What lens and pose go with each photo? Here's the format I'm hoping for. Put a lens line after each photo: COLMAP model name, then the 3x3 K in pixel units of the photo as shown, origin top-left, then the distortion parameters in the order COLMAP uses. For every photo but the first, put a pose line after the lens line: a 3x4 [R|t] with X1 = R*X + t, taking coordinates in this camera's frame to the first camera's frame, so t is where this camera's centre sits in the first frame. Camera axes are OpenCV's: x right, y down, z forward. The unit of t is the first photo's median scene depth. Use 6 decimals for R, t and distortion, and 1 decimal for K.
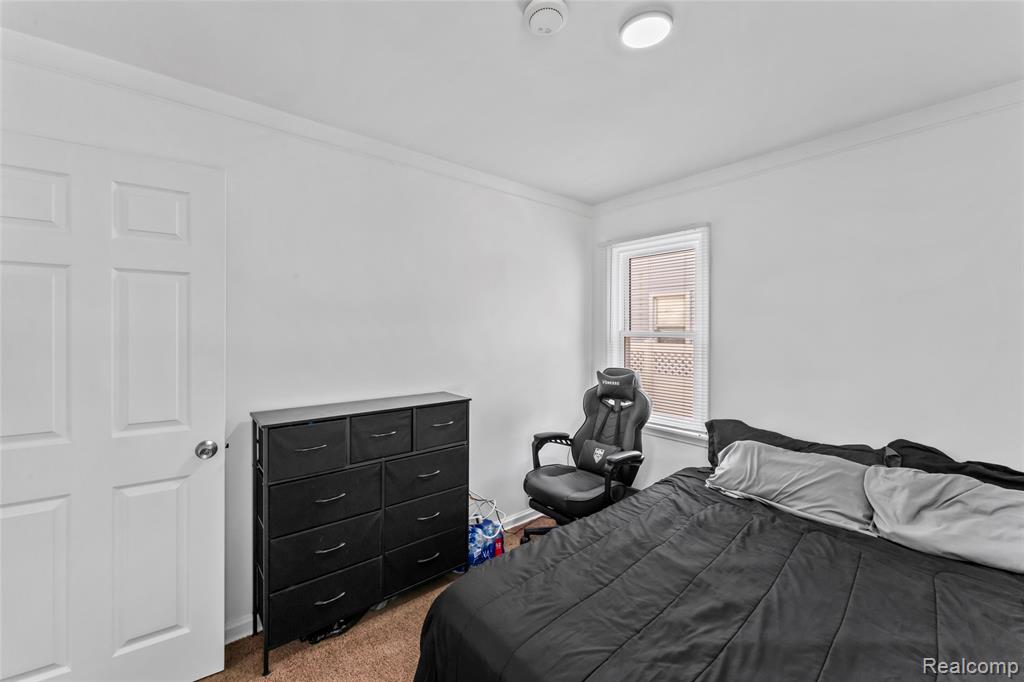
lens RADIAL K [[412.5, 0, 511.0], [0, 412.5, 333.0], [0, 0, 1]] dist [0.000845, -0.000063]
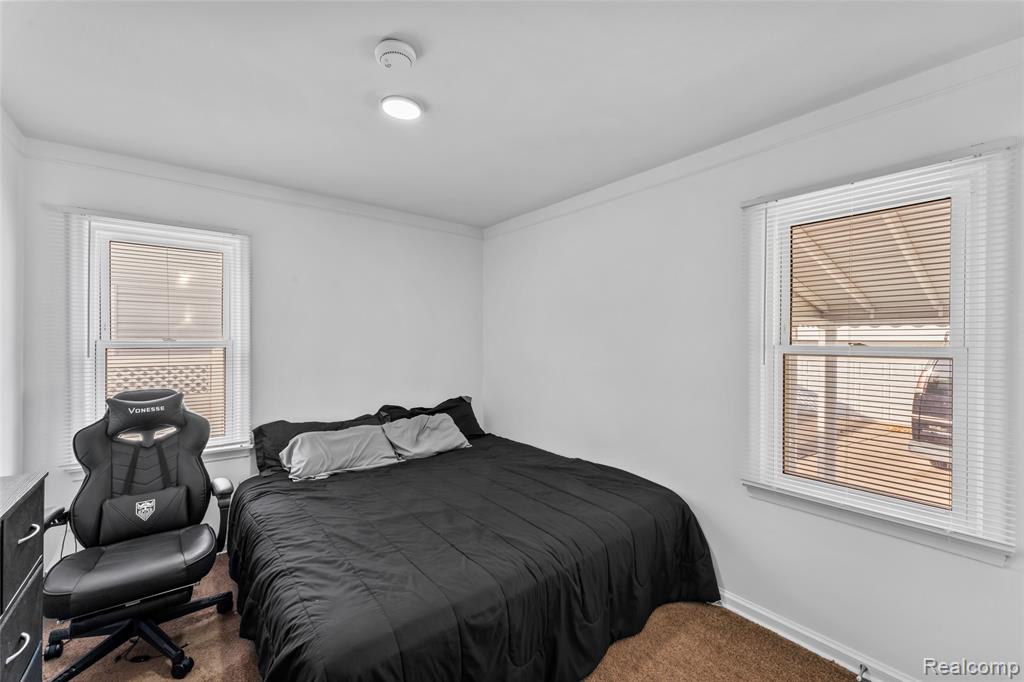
lens RADIAL K [[412.5, 0, 510.1], [0, 412.5, 341.3], [0, 0, 1]] dist [0.000845, -0.000063]
pose [[0.023466, -0.006366, 0.999704, -0.646065], [0.006225, 0.999961, 0.006221, -0.005827], [-0.999705, 0.006077, 0.023504, 0.423702]]
